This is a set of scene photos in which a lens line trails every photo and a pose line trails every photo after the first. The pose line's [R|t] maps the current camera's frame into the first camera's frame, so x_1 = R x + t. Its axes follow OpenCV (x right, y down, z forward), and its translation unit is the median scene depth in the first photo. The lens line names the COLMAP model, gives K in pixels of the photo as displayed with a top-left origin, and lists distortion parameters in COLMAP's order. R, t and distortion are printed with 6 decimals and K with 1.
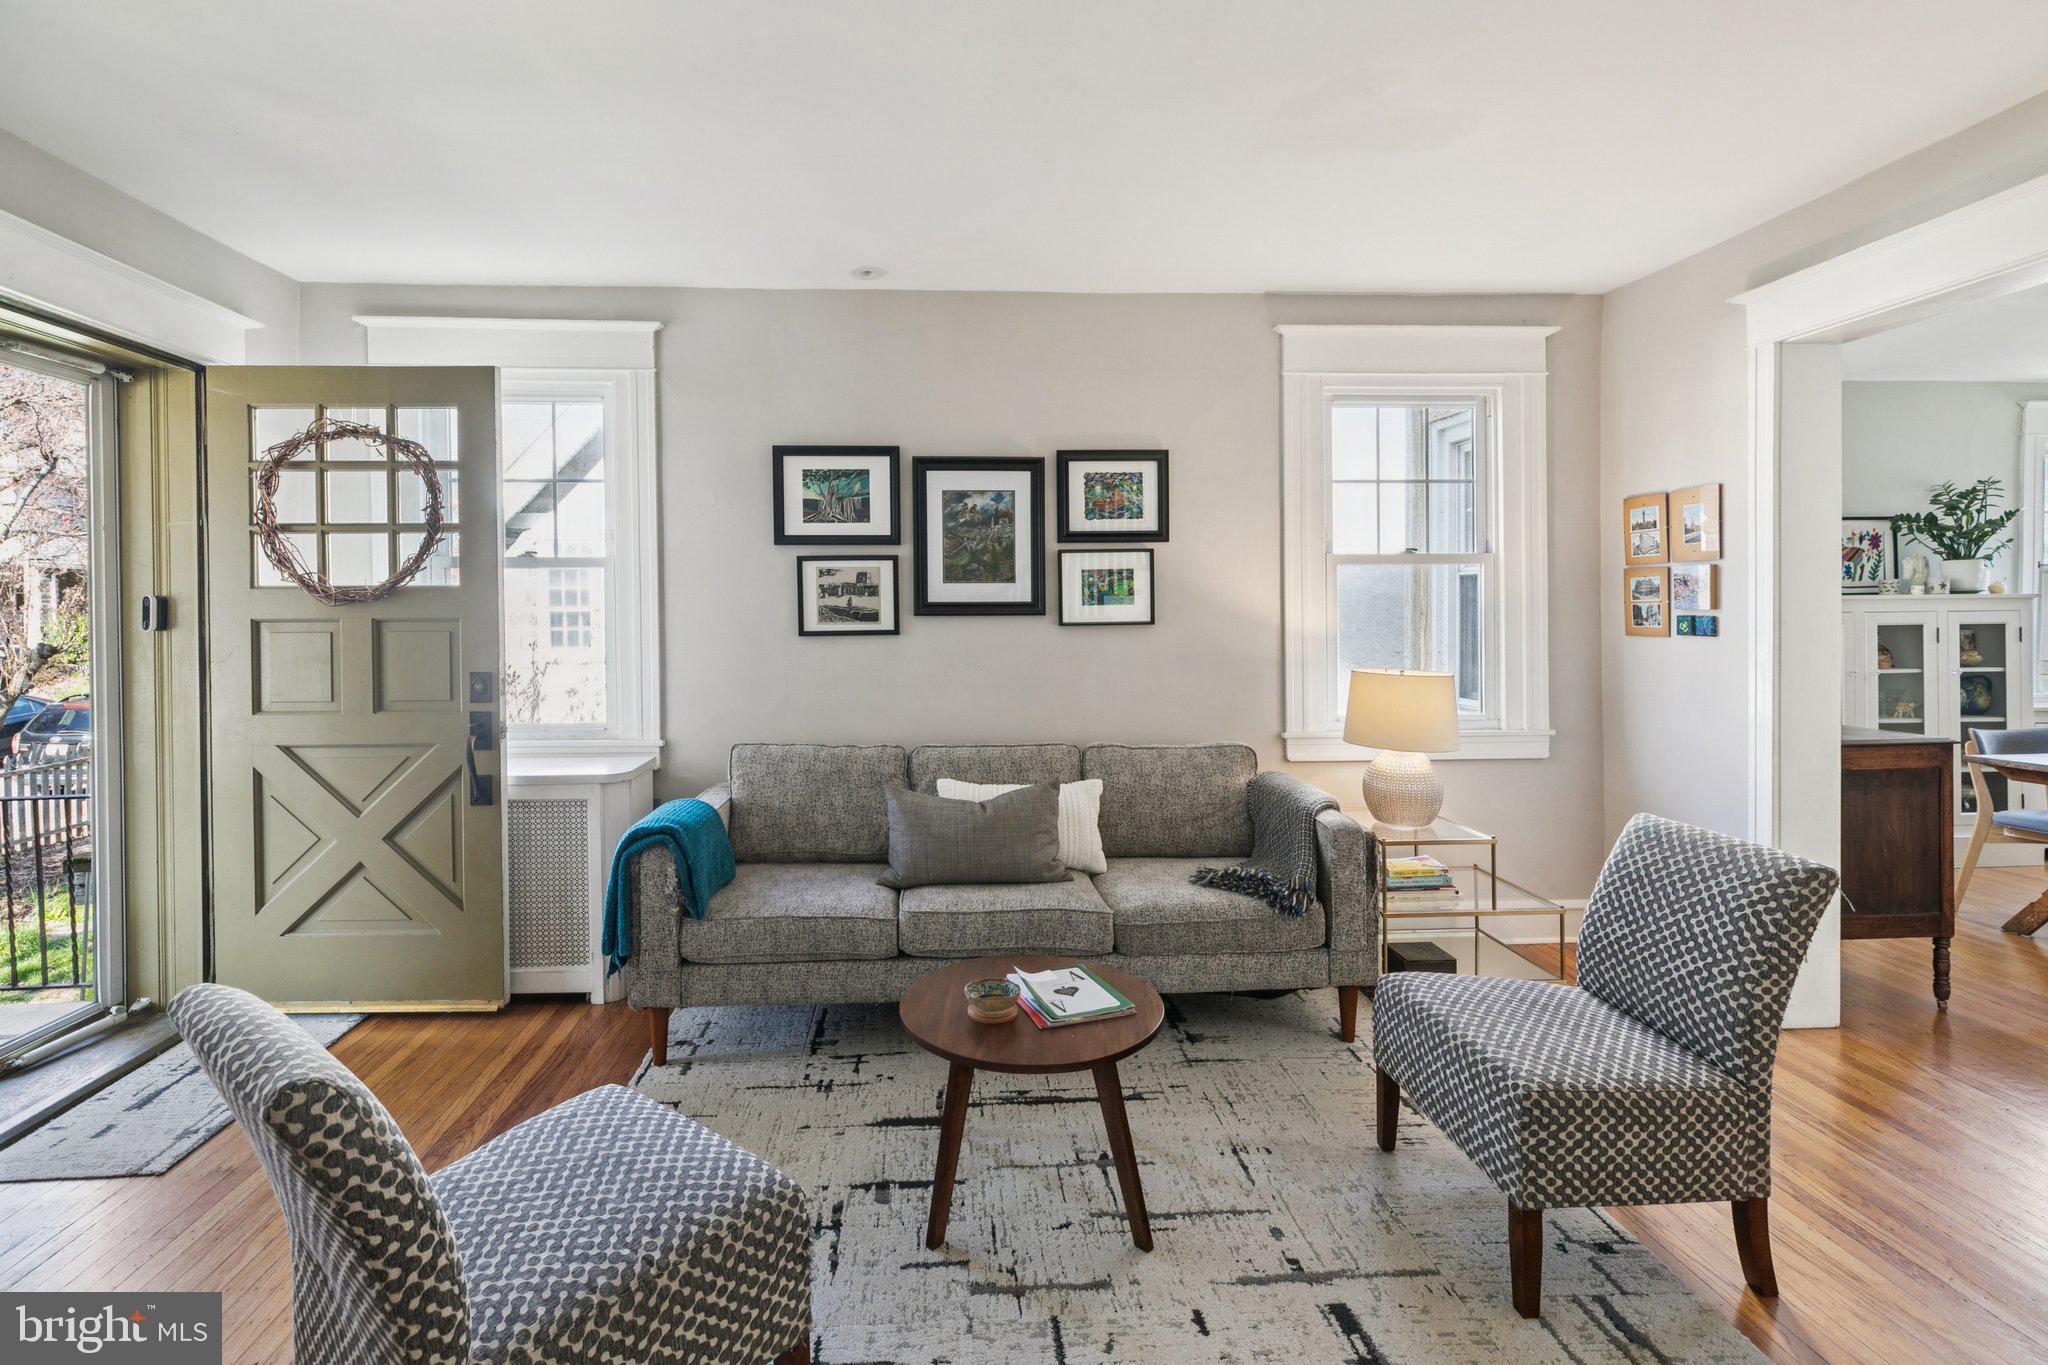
lens RADIAL K [[938.6, 0, 982.7], [0, 938.6, 615.3], [0, 0, 1]] dist [0.000730, -0.000239]
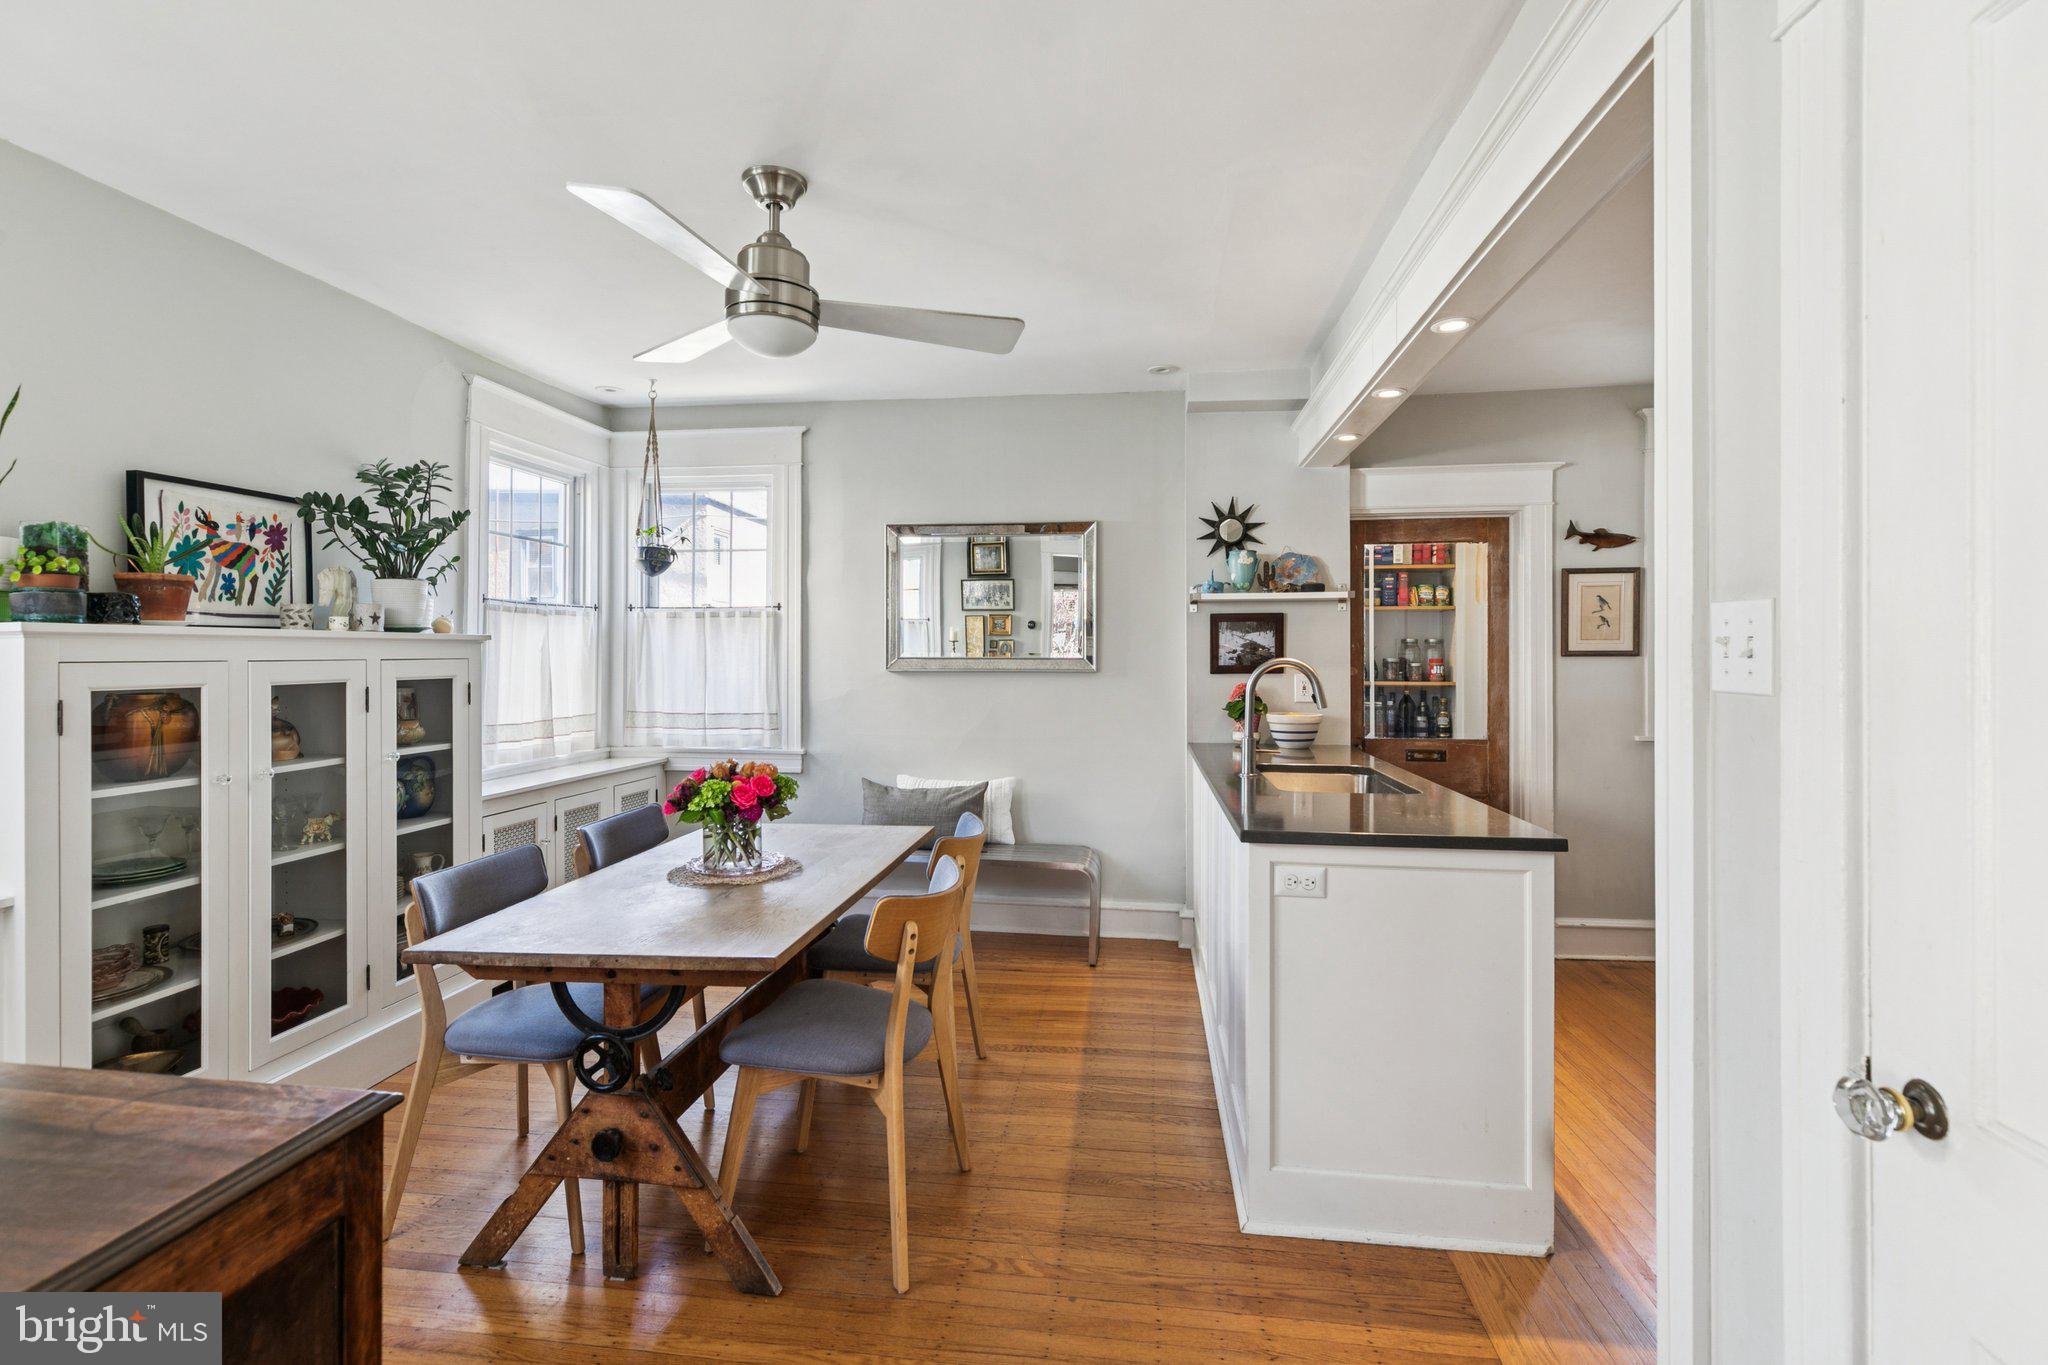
lens RADIAL K [[938.6, 0, 998.5], [0, 938.6, 653.5], [0, 0, 1]] dist [0.000730, -0.000239]
pose [[0.192384, 0.010619, 0.981262, 0.663217], [0.000227, 0.999941, -0.010865, -0.001809], [-0.981320, 0.002313, 0.192370, 0.640192]]
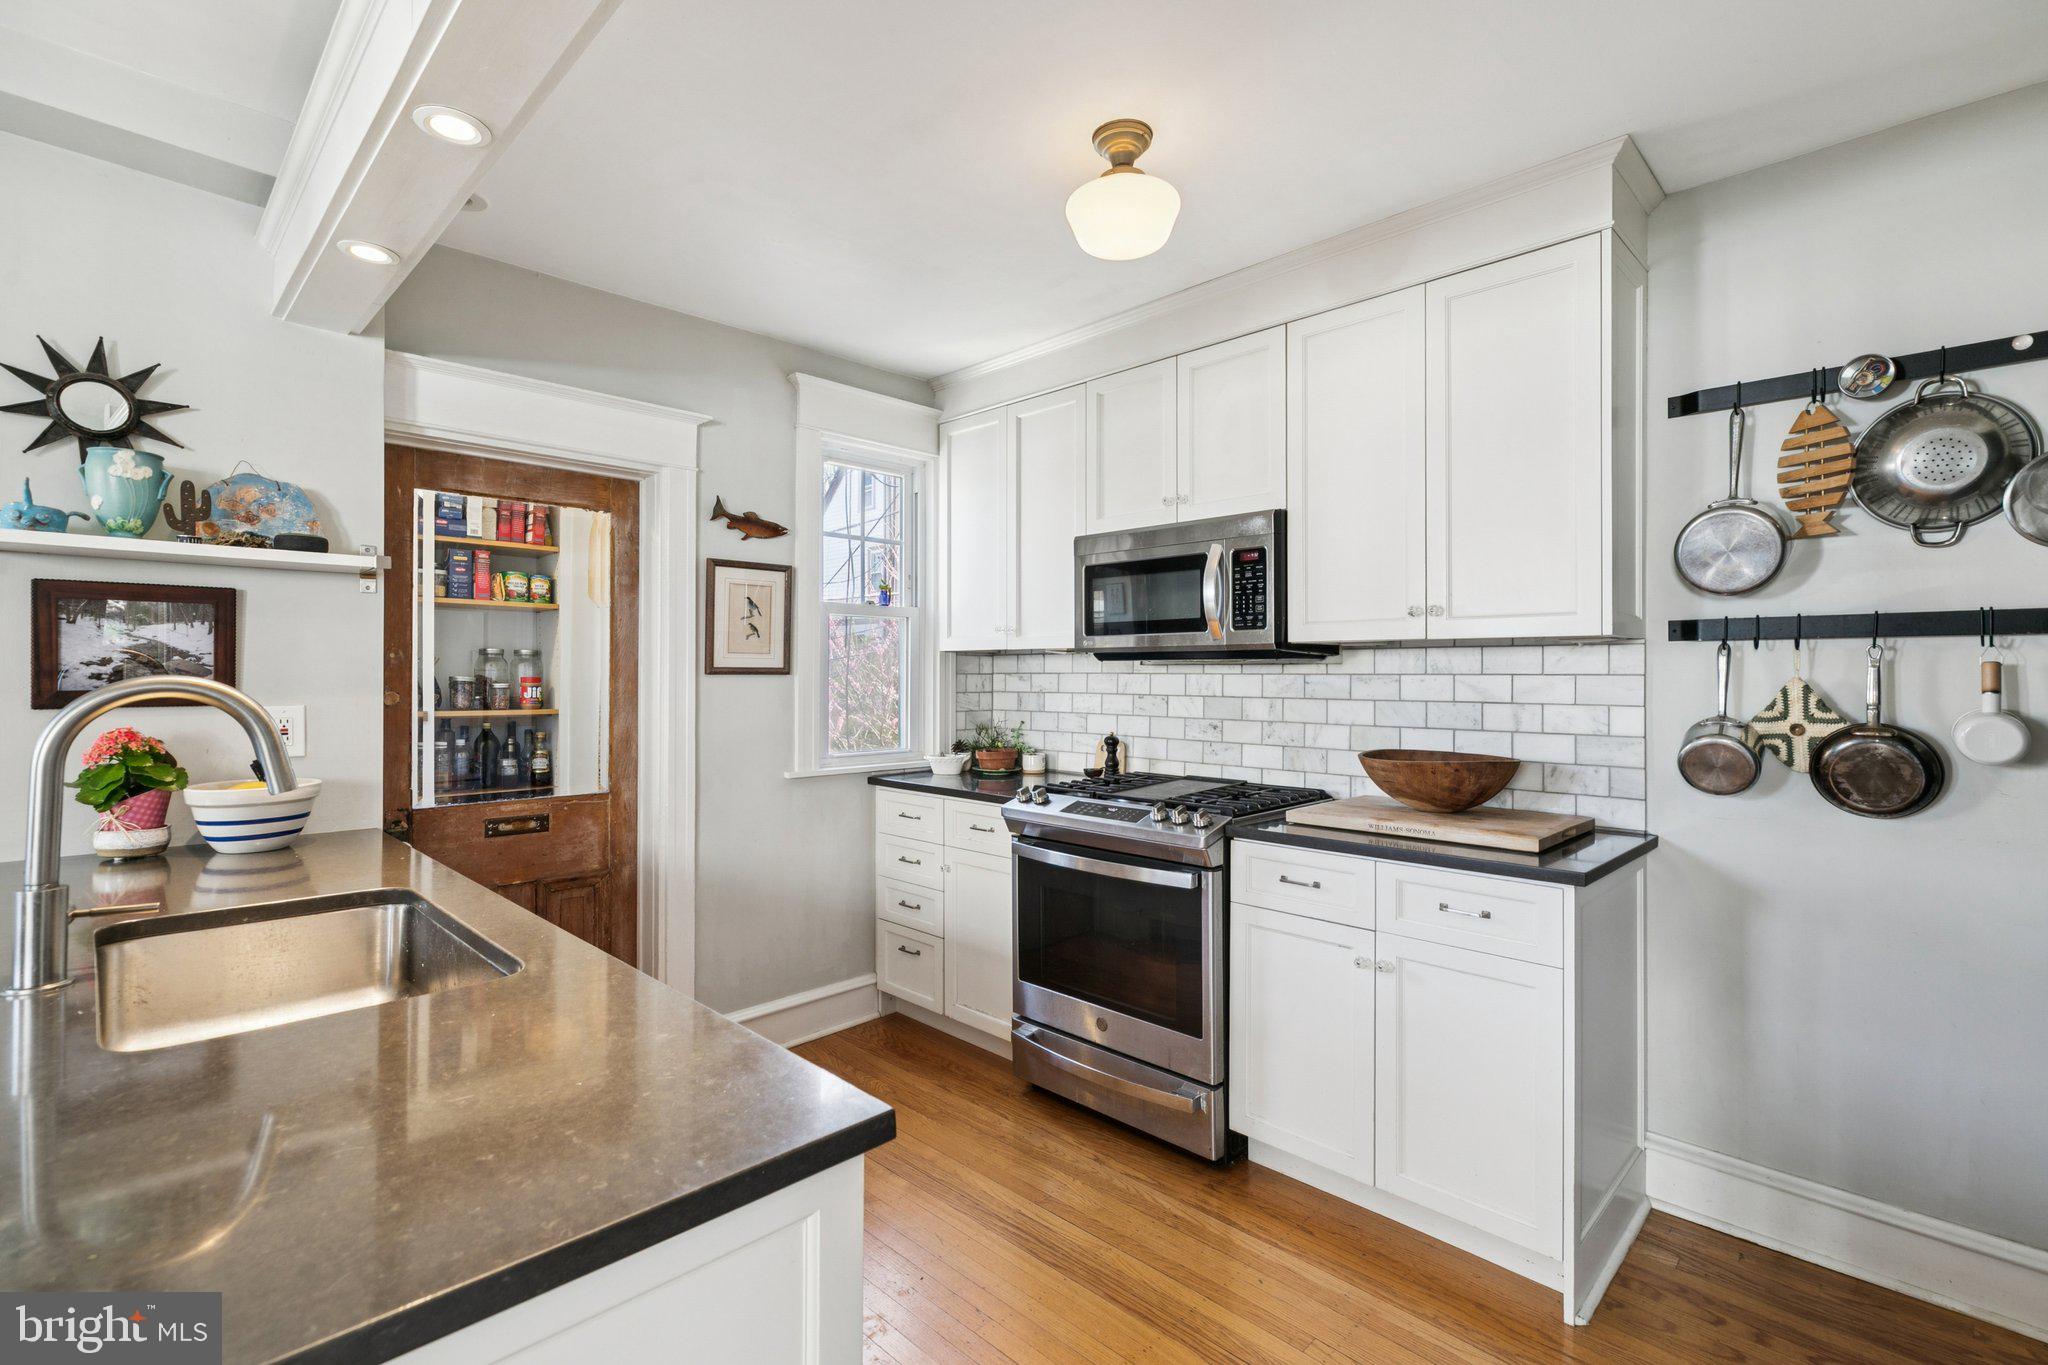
lens RADIAL K [[938.6, 0, 1038.5], [0, 938.6, 677.6], [0, 0, 1]] dist [0.000730, -0.000239]
pose [[-0.680457, 0.003234, 0.732781, 1.079399], [0.001502, 0.999994, -0.003018, -0.004701], [-0.732787, -0.000953, -0.680458, 0.549350]]
